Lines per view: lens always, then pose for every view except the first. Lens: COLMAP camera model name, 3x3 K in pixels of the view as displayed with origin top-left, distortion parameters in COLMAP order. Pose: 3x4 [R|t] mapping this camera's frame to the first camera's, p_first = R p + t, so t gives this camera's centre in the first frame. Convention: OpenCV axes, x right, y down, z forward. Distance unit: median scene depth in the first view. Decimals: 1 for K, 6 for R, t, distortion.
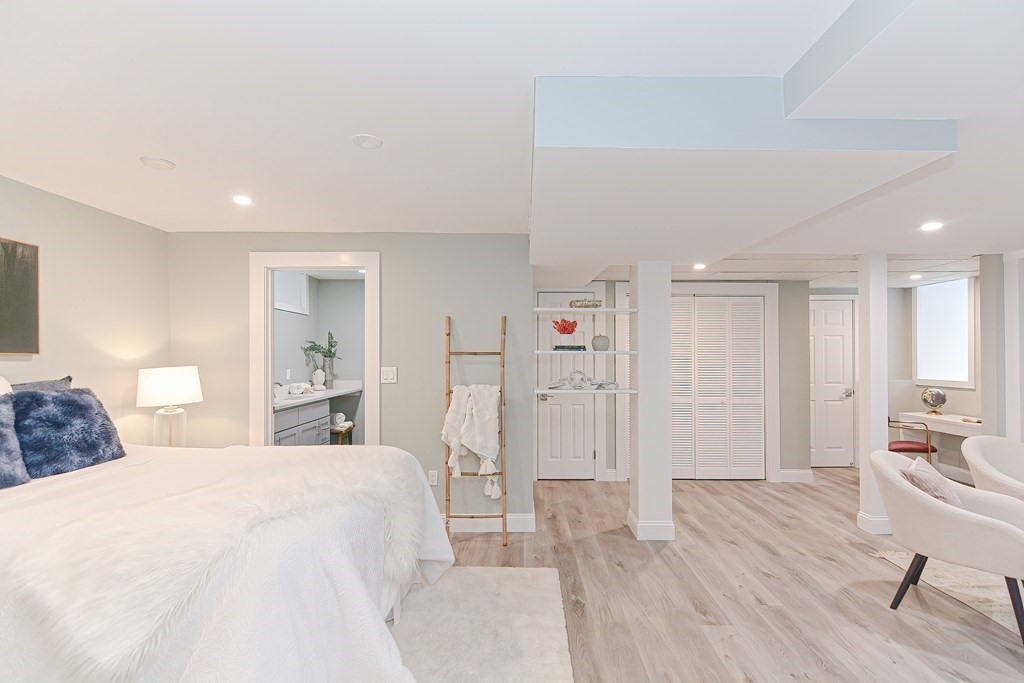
lens RADIAL K [[494.3, 0, 513.7], [0, 494.3, 349.4], [0, 0, 1]] dist [0.016014, -0.005648]
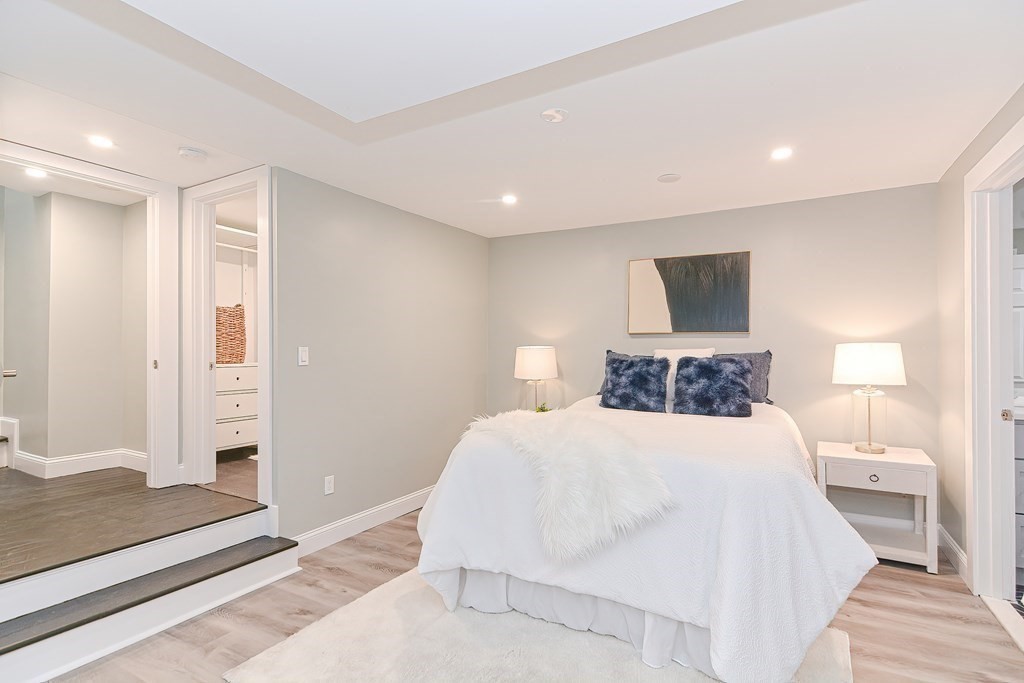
lens RADIAL K [[494.3, 0, 521.8], [0, 494.3, 345.5], [0, 0, 1]] dist [0.016014, -0.005648]
pose [[-0.474793, -0.016892, -0.879935, 0.361361], [0.001325, 0.999801, -0.019909, 0.050006], [0.880097, -0.010618, -0.474676, 0.804828]]
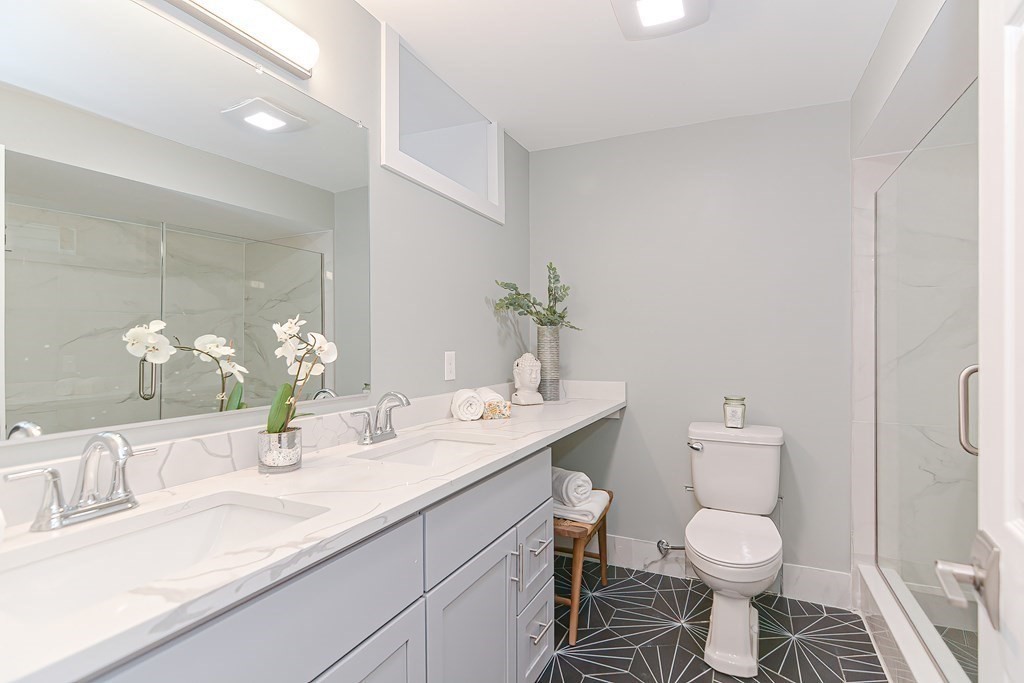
lens RADIAL K [[494.3, 0, 511.2], [0, 494.3, 343.1], [0, 0, 1]] dist [0.016014, -0.005648]
pose [[0.904980, -0.000090, -0.425455, -0.374450], [0.006210, 0.999896, 0.012997, 0.042872], [0.425410, -0.014404, 0.904886, 1.013079]]
